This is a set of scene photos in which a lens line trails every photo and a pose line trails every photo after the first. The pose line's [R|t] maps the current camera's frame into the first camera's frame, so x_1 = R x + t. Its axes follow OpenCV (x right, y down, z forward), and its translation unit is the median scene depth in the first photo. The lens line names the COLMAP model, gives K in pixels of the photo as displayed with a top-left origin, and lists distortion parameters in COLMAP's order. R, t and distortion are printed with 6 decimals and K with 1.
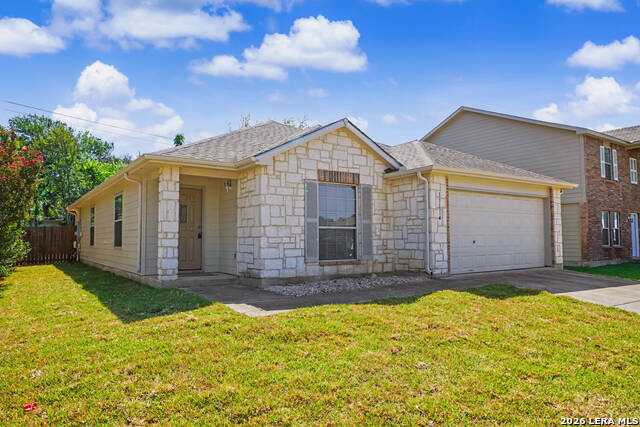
lens RADIAL K [[424.7, 0, 314.2], [0, 424.7, 212.1], [0, 0, 1]] dist [-0.007804, 0.000767]
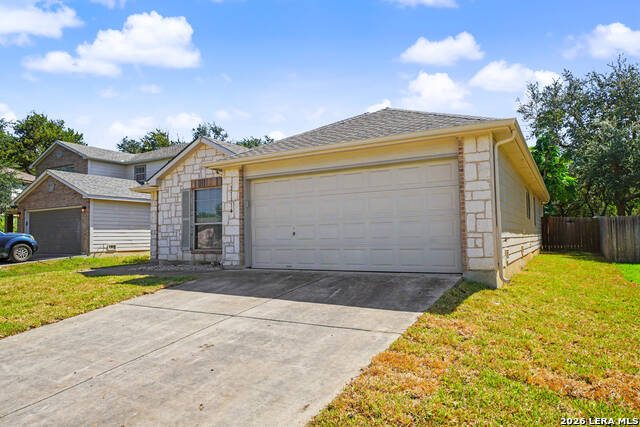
lens RADIAL K [[424.7, 0, 320.1], [0, 424.7, 220.5], [0, 0, 1]] dist [-0.007804, 0.000767]
pose [[0.431923, -0.037520, -0.901130, 1.321156], [0.071410, 0.997420, -0.007302, 0.060180], [0.899079, -0.061196, 0.433488, 0.761743]]
